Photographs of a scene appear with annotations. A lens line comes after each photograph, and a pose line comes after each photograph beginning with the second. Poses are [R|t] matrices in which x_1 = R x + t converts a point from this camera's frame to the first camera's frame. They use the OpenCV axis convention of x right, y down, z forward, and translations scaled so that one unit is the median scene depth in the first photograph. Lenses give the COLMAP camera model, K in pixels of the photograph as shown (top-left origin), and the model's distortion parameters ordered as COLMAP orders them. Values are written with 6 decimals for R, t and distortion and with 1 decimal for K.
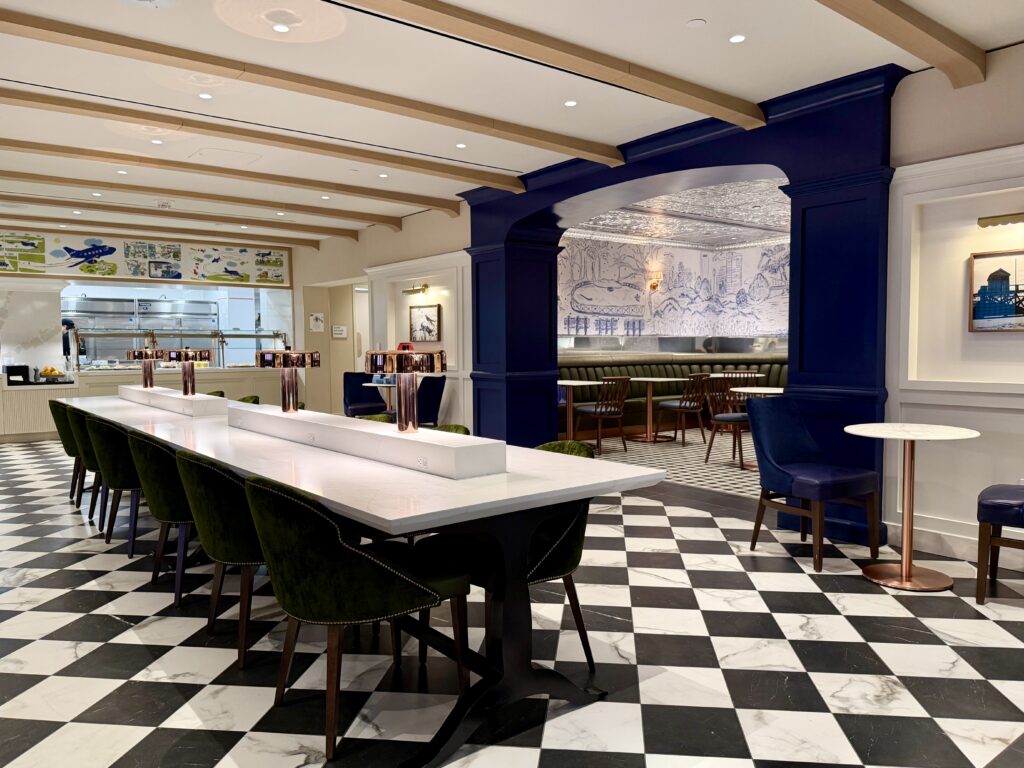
lens RADIAL K [[724.5, 0, 512.0], [0, 724.5, 384.0], [0, 0, 1]] dist [0.002377, 0.000174]
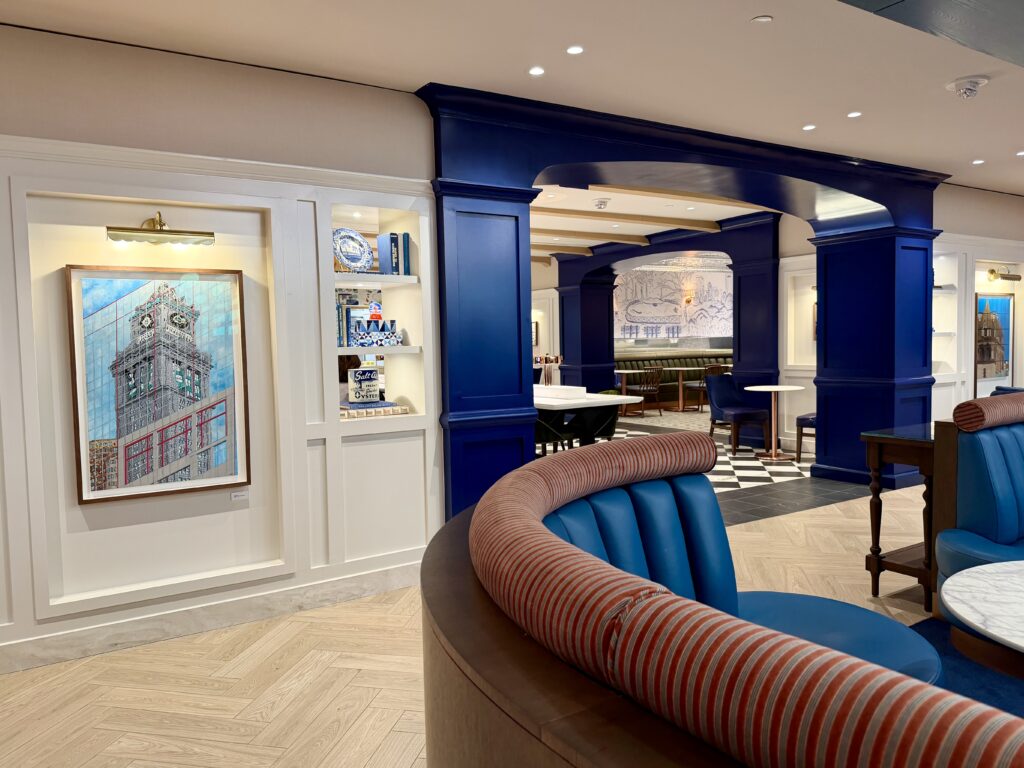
lens RADIAL K [[768.5, 0, 506.4], [0, 768.5, 384.6], [0, 0, 1]] dist [0.073782, -0.006301]
pose [[0.995438, -0.010820, -0.094797, -0.010784], [0.011248, 0.999929, 0.003982, 0.015926], [0.094747, -0.005030, 0.995489, -0.603536]]
